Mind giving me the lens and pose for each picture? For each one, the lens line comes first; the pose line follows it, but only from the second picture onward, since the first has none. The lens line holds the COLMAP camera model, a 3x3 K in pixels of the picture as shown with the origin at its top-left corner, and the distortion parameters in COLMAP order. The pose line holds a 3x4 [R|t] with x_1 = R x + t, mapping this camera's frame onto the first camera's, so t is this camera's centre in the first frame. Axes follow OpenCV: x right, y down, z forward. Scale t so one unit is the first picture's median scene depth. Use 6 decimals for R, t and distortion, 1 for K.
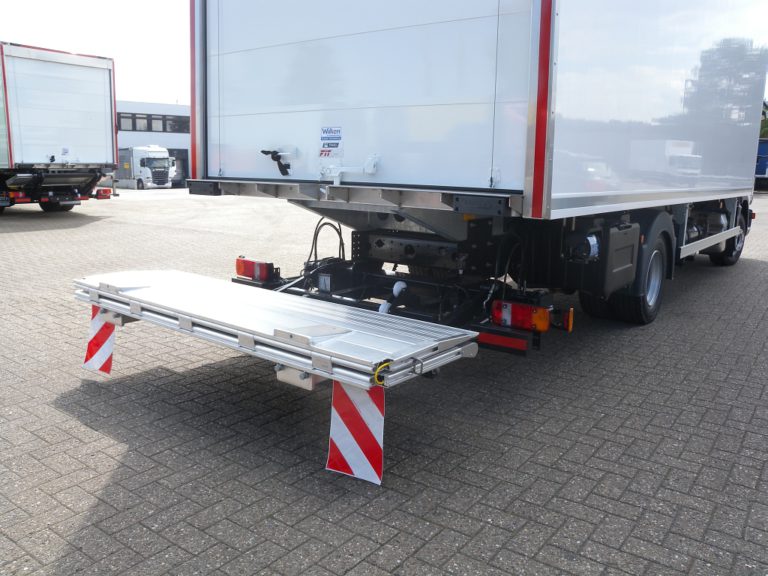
lens RADIAL K [[638.0, 0, 384.0], [0, 638.0, 288.0], [0, 0, 1]] dist [-0.190641, 0.183648]
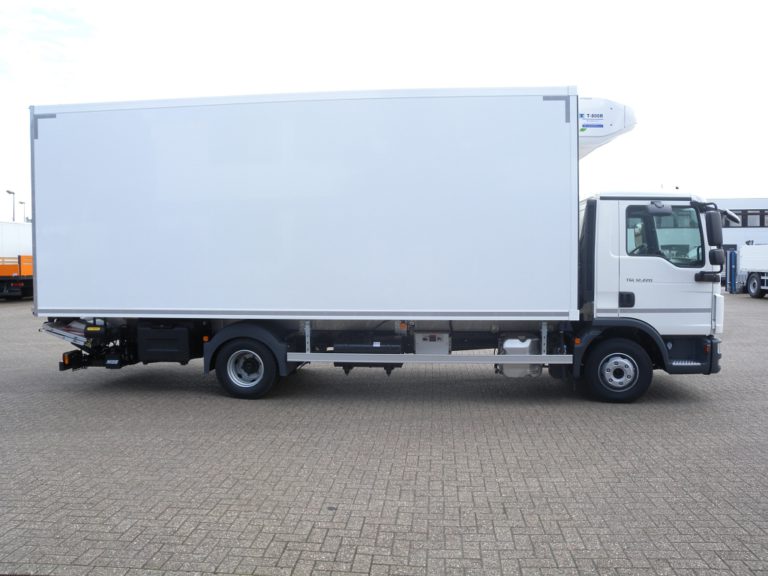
lens RADIAL K [[638.0, 0, 384.0], [0, 638.0, 288.0], [0, 0, 1]] dist [-0.190641, 0.183648]
pose [[0.541659, 0.018417, -0.840397, 2.763843], [-0.143876, 0.987038, -0.071101, -0.218575], [0.828194, 0.159425, 0.537288, 0.711833]]
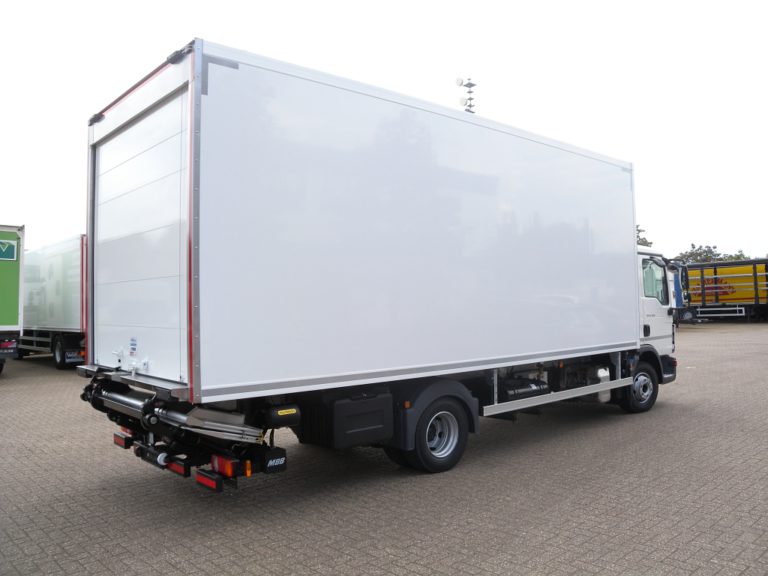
lens RADIAL K [[638.0, 0, 384.0], [0, 638.0, 288.0], [0, 0, 1]] dist [-0.190641, 0.183648]
pose [[0.983436, -0.043954, -0.175848, 0.756284], [0.004443, 0.975707, -0.219035, -0.034735], [0.181204, 0.214626, 0.959740, -0.360257]]
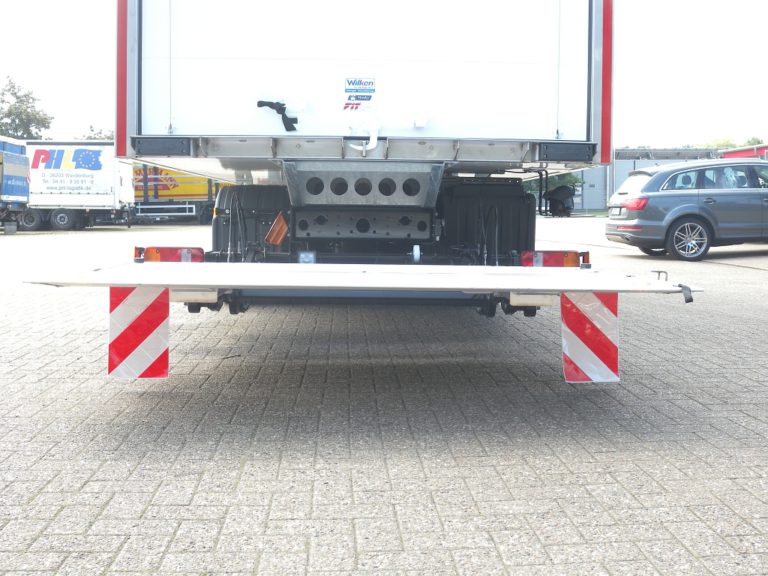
lens RADIAL K [[862.1, 0, 384.0], [0, 862.1, 288.0], [0, 0, 1]] dist [-0.092056, -0.001949]
pose [[0.775067, -0.067733, 0.628239, -0.827296], [0.125238, 0.990981, -0.047666, 0.109125], [-0.619344, 0.115624, 0.776559, 0.032214]]
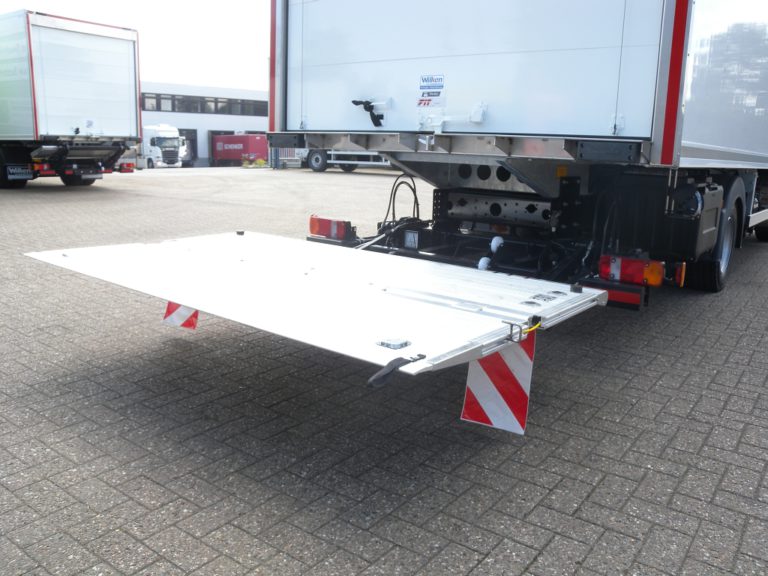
lens RADIAL K [[638.0, 0, 384.0], [0, 638.0, 288.0], [0, 0, 1]] dist [-0.190641, 0.183648]
pose [[0.999919, 0.010620, -0.007037, -0.140322], [-0.010434, 0.999610, 0.025895, 0.044743], [0.007309, -0.025819, 0.999640, 0.029186]]
